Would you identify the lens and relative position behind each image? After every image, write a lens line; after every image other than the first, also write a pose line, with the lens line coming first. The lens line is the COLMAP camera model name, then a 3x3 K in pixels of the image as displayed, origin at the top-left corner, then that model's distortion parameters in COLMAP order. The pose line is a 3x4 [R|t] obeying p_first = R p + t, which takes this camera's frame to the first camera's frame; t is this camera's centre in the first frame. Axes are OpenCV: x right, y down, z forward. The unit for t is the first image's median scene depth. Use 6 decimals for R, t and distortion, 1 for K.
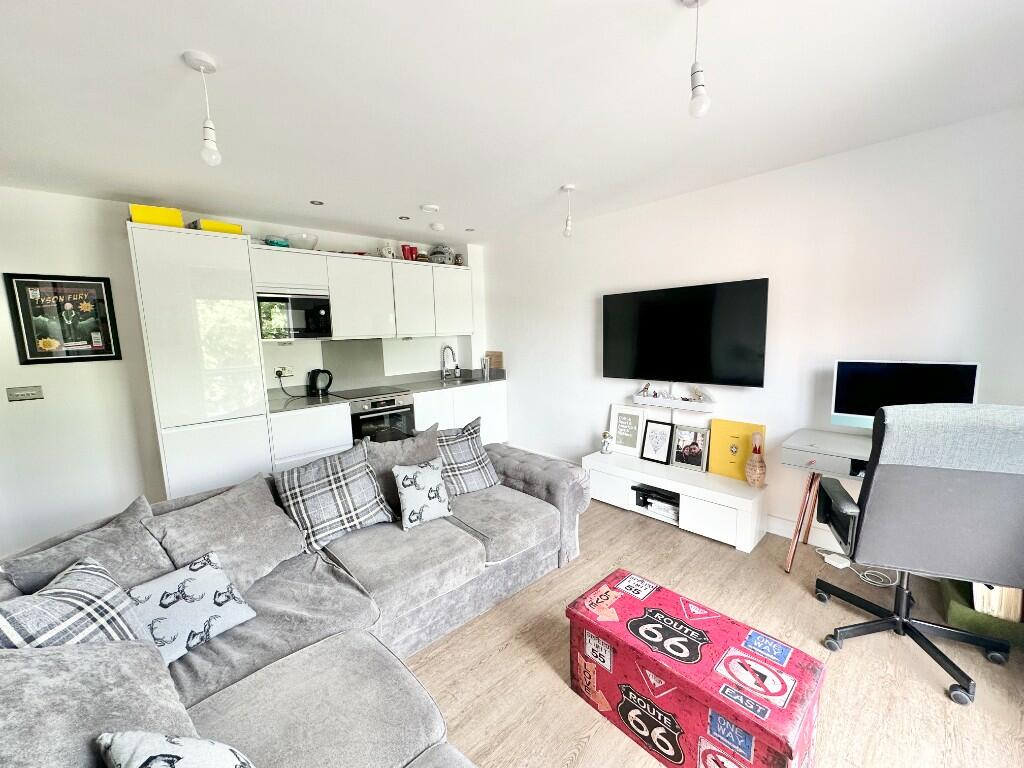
lens RADIAL K [[407.0, 0, 511.8], [0, 407.0, 384.7], [0, 0, 1]] dist [0.000691, 0.000207]
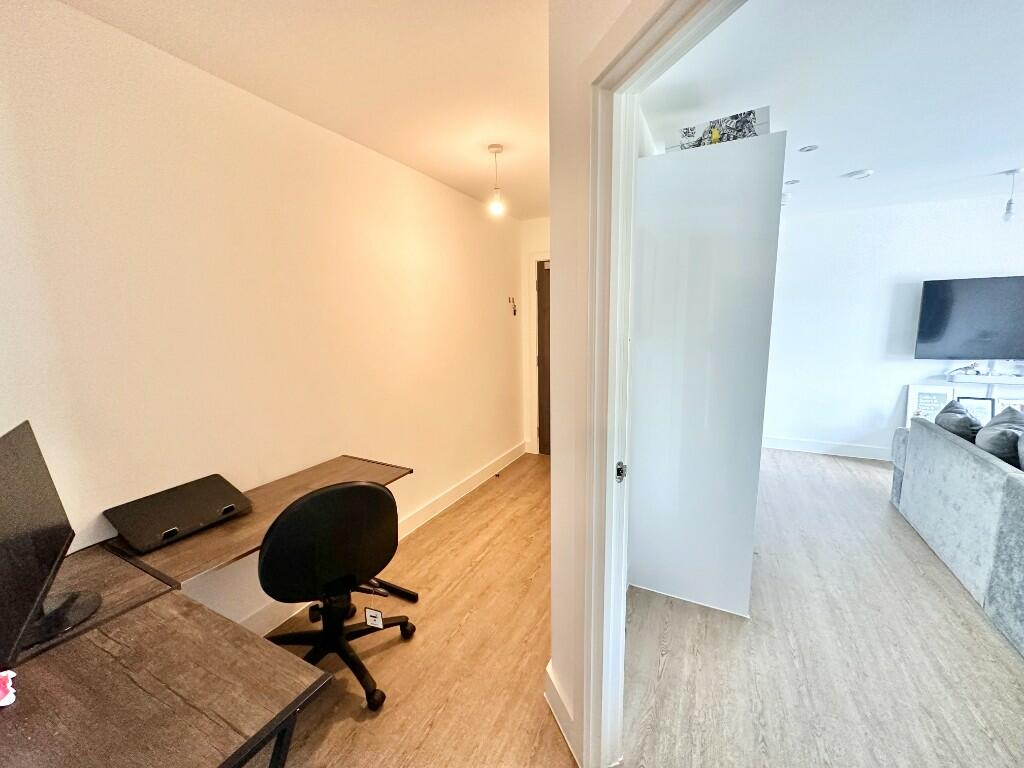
lens RADIAL K [[407.0, 0, 513.2], [0, 407.0, 383.7], [0, 0, 1]] dist [0.000691, 0.000207]
pose [[0.940186, -0.040699, 0.338221, -1.982976], [0.036742, 0.999161, 0.018096, -0.020366], [-0.338674, -0.004587, 0.940893, 0.646260]]
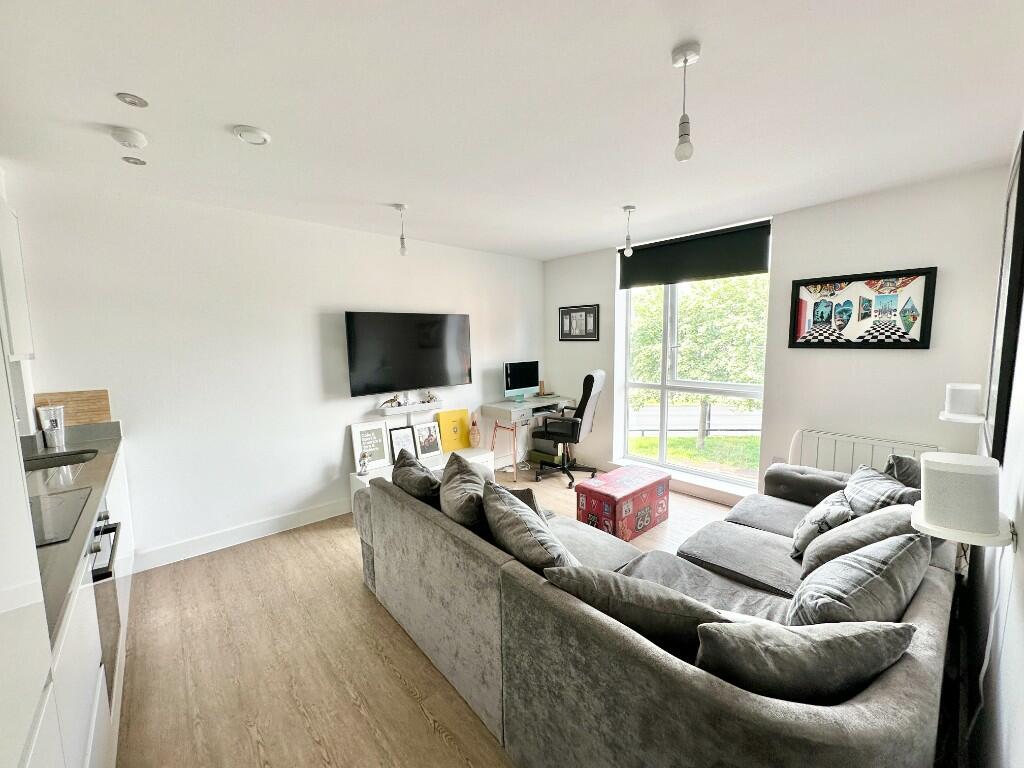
lens RADIAL K [[407.0, 0, 512.9], [0, 407.0, 385.4], [0, 0, 1]] dist [0.000691, 0.000207]
pose [[0.027458, -0.081734, 0.996276, -1.270081], [0.150375, 0.985648, 0.076718, -0.110206], [-0.988248, 0.147708, 0.039354, 1.048402]]
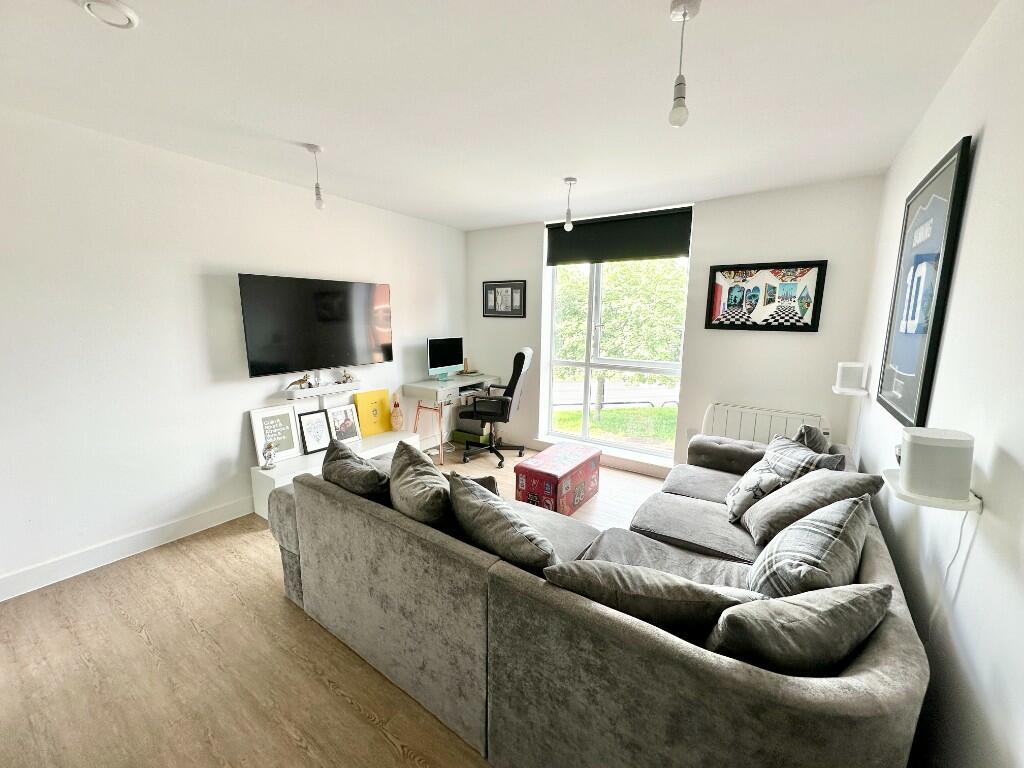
lens RADIAL K [[407.0, 0, 512.8], [0, 407.0, 384.9], [0, 0, 1]] dist [0.000691, 0.000207]
pose [[-0.214087, -0.135800, 0.967329, -1.170626], [0.127873, 0.977871, 0.165581, -0.126901], [-0.968409, 0.159144, -0.191984, 1.179372]]
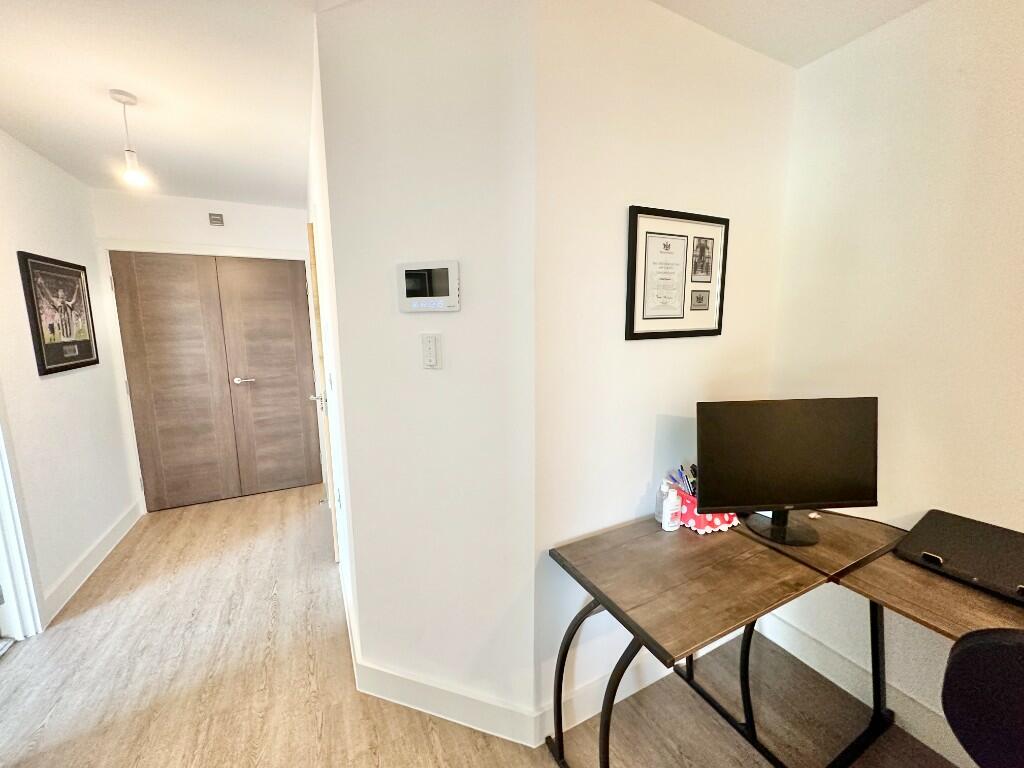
lens RADIAL K [[407.0, 0, 513.6], [0, 407.0, 384.1], [0, 0, 1]] dist [0.000691, 0.000207]
pose [[-0.275869, 0.171084, -0.945847, -1.624387], [-0.116457, 0.970834, 0.209569, -0.076782], [0.954114, 0.167964, -0.247899, 1.004953]]
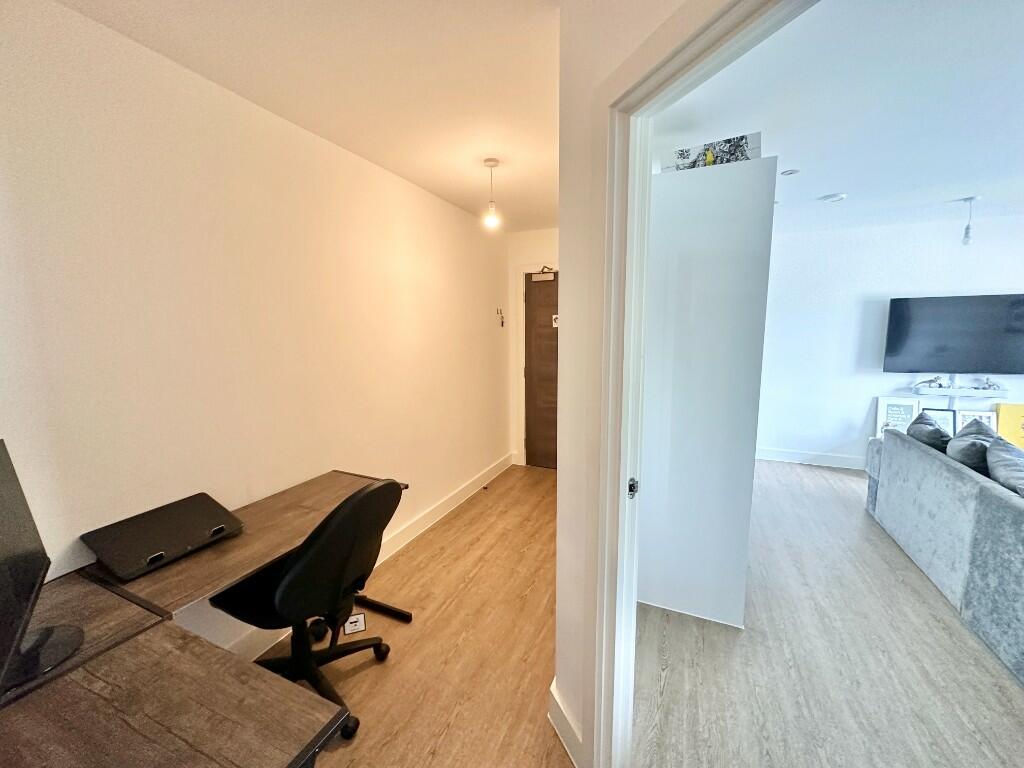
lens RADIAL K [[407.0, 0, 513.0], [0, 407.0, 383.6], [0, 0, 1]] dist [0.000691, 0.000207]
pose [[0.920088, -0.029917, 0.390568, -2.028234], [0.033900, 0.999420, -0.003306, -0.031599], [-0.390242, 0.016282, 0.920568, 0.669759]]
